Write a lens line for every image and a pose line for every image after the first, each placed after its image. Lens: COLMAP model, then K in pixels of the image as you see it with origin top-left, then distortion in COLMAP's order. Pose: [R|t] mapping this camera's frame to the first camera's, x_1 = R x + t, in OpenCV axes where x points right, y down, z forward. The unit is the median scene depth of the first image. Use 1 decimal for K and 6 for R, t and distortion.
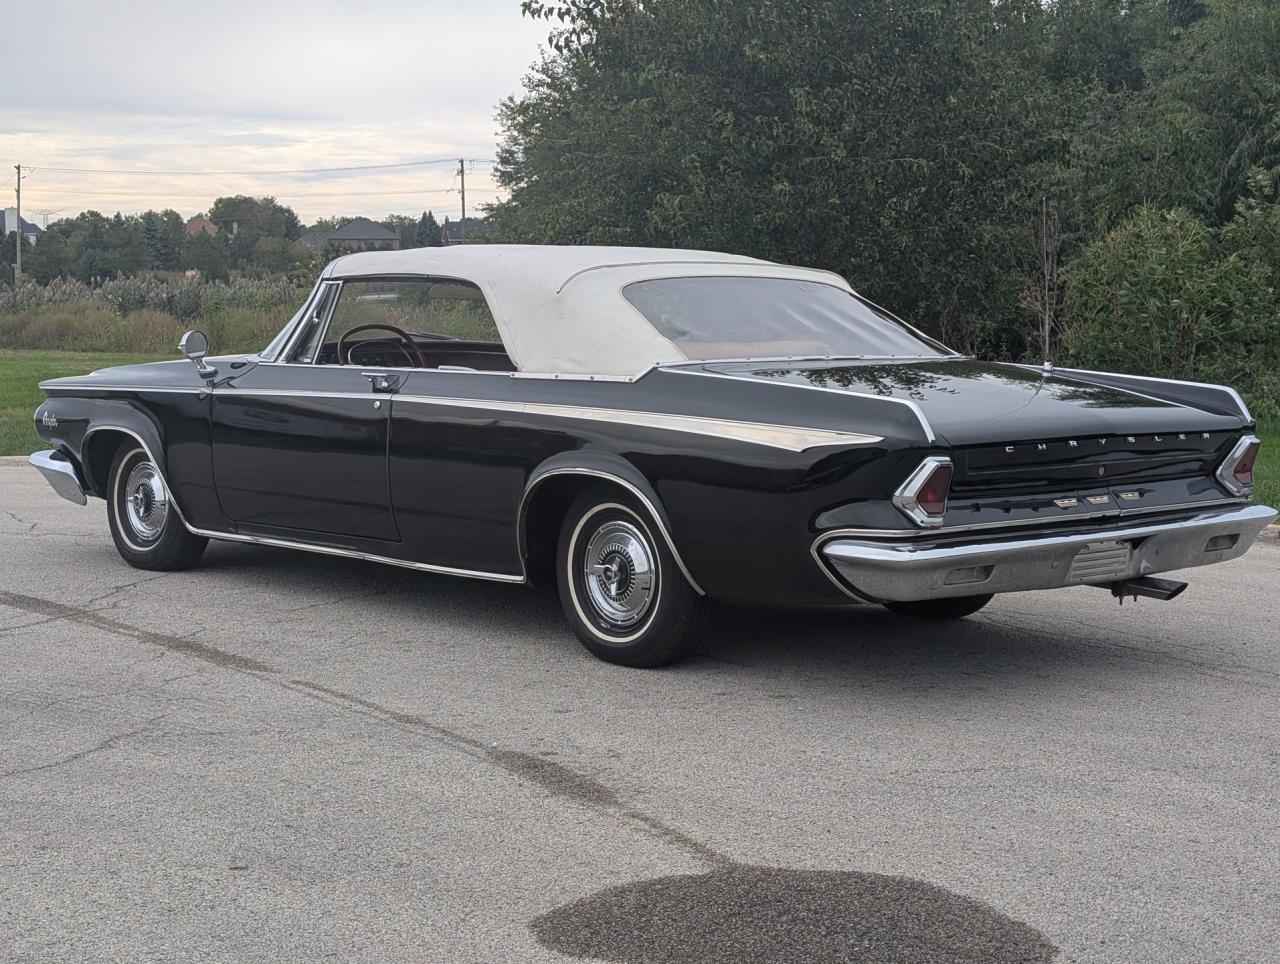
lens RADIAL K [[1768.1, 0, 606.0], [0, 1768.1, 483.1], [0, 0, 1]] dist [0.146221, -0.438156]
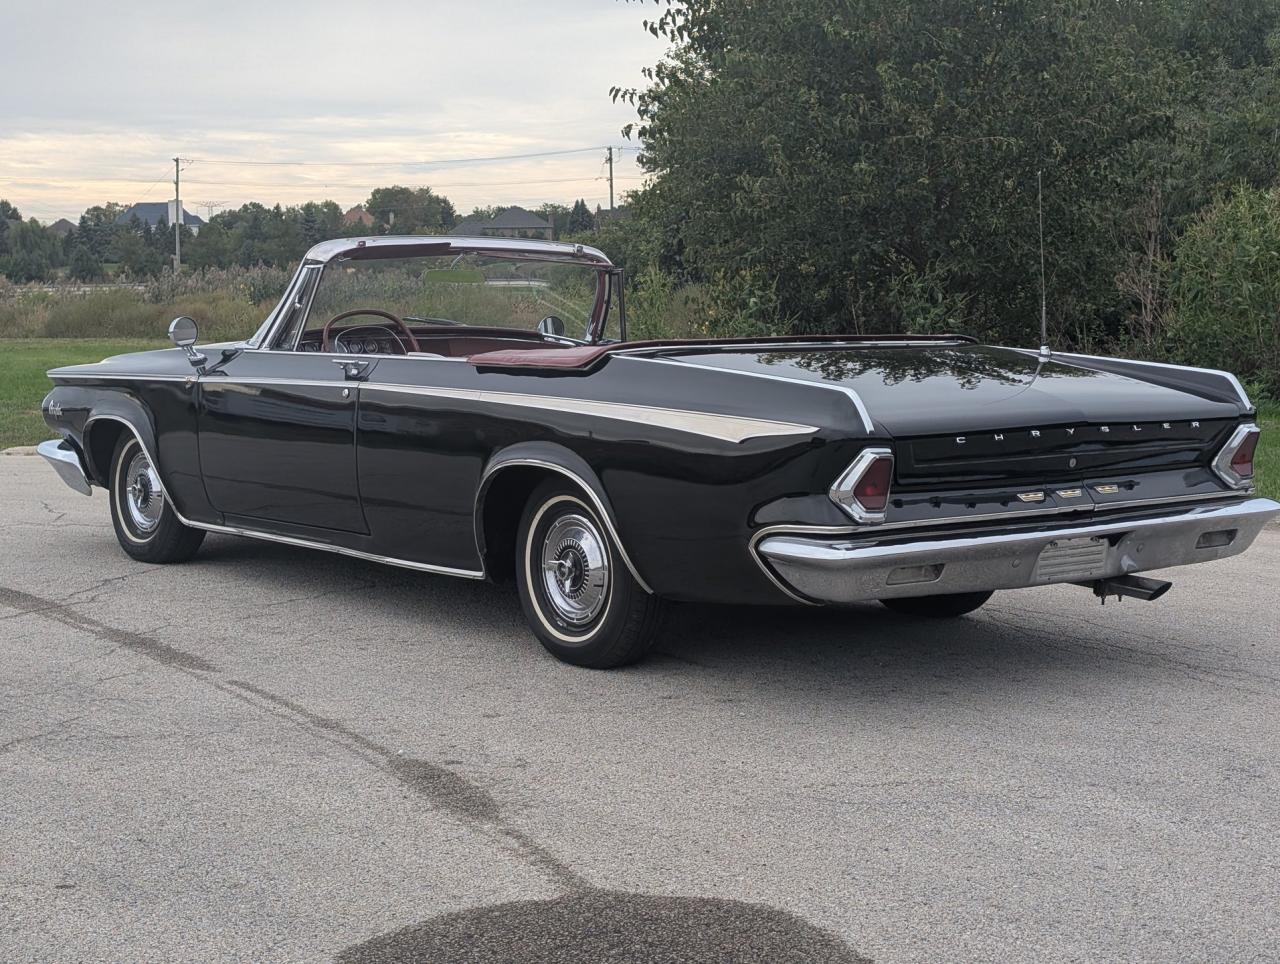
lens RADIAL K [[1769.8, 0, 642.9], [0, 1769.8, 485.3], [0, 0, 1]] dist [0.185611, -0.673876]
pose [[0.998442, 0.000414, -0.055804, 0.098592], [0.000095, 0.999958, 0.009133, -0.003234], [0.055806, -0.009124, 0.998400, 0.047398]]
